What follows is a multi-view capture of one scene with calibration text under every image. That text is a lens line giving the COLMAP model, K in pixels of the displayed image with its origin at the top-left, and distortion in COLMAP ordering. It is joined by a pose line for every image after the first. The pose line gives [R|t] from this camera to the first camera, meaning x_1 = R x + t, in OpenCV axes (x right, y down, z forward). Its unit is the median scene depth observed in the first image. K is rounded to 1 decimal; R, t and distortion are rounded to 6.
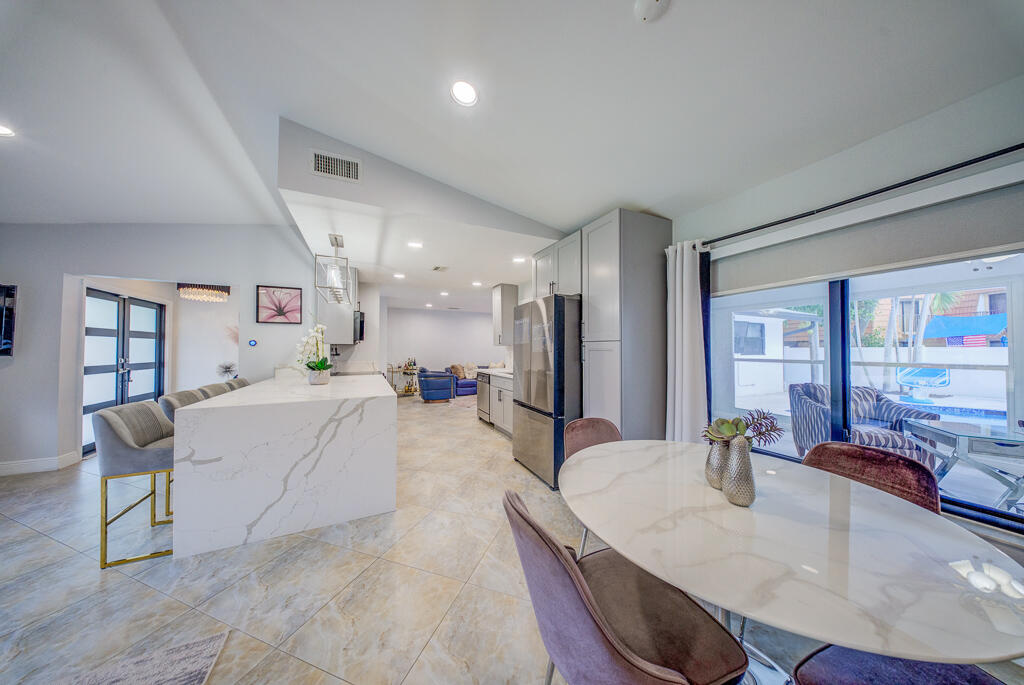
lens RADIAL K [[304.4, 0, 506.2], [0, 304.4, 342.5], [0, 0, 1]] dist [-0.001042, -0.000065]
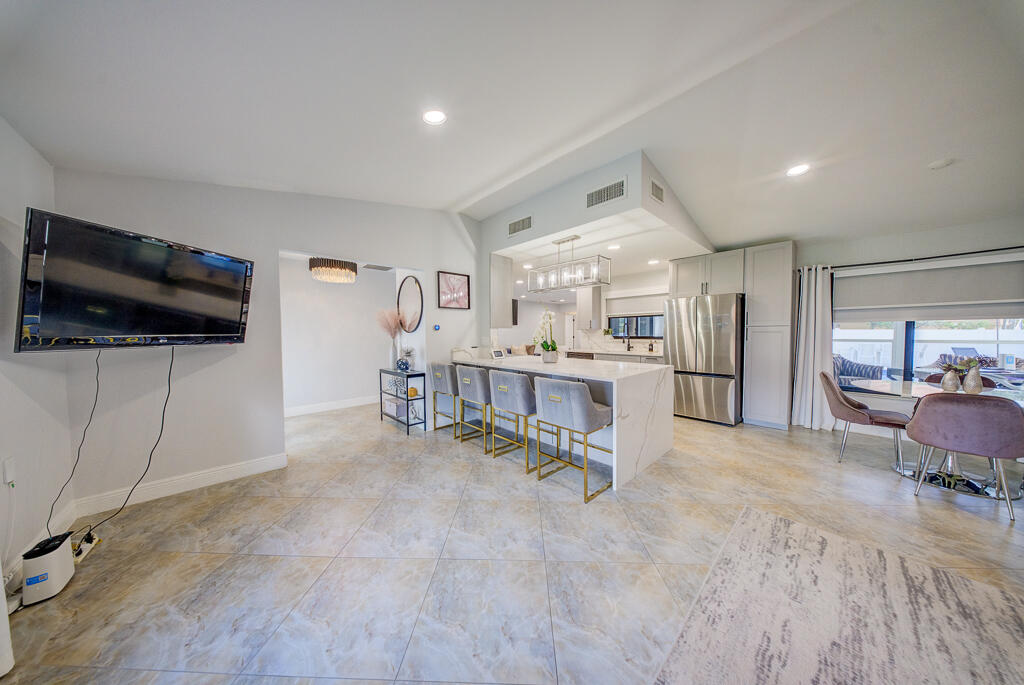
lens RADIAL K [[296.7, 0, 510.8], [0, 296.7, 342.8], [0, 0, 1]] dist [-0.000413, -0.002043]
pose [[0.954191, -0.016953, 0.298717, -0.803486], [0.002156, 0.998757, 0.049796, 0.003499], [-0.299189, -0.046871, 0.953042, -0.024665]]
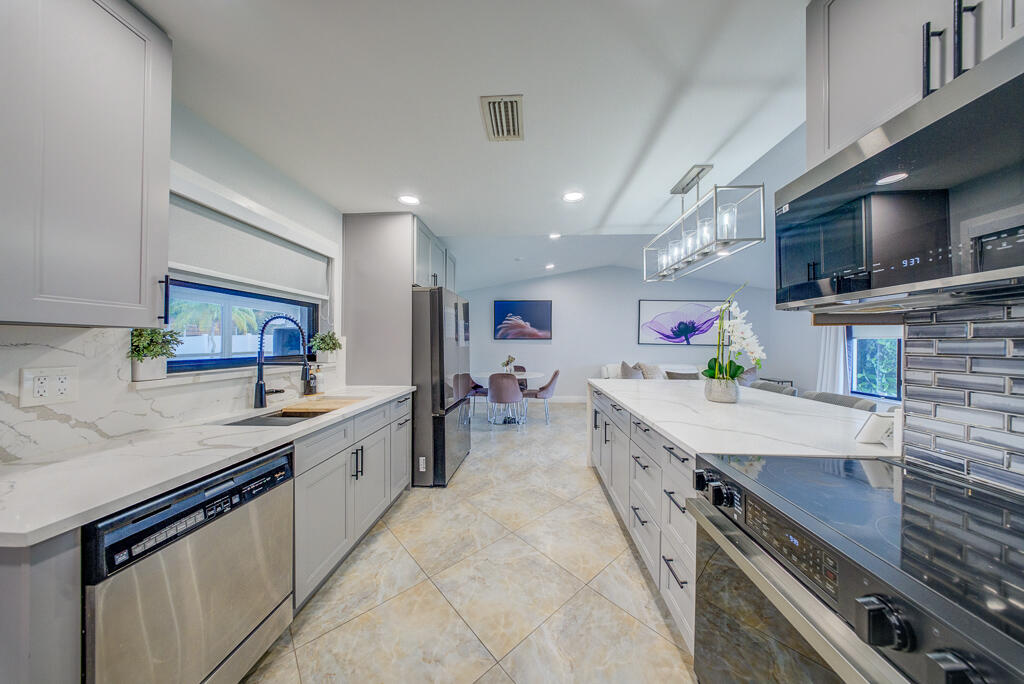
lens RADIAL K [[310.7, 0, 518.1], [0, 310.7, 345.8], [0, 0, 1]] dist [0.008014, -0.003454]
pose [[-0.885026, -0.006667, 0.465493, -0.396788], [-0.011010, 0.999918, -0.006611, 0.024726], [-0.465411, -0.010976, -0.885027, 1.285804]]
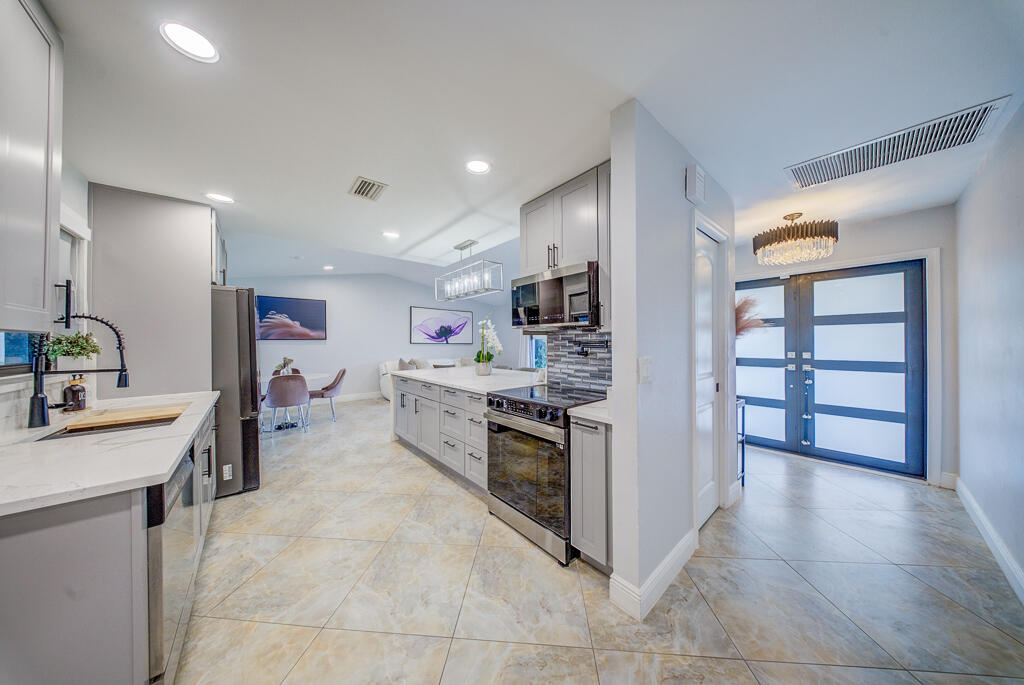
lens RADIAL K [[304.7, 0, 511.6], [0, 304.7, 344.1], [0, 0, 1]] dist [-0.004922, -0.000124]
pose [[-0.964327, 0.008907, -0.264563, -0.310301], [0.012018, 0.999876, -0.010143, 0.028085], [0.264440, -0.012961, -0.964315, 1.524117]]
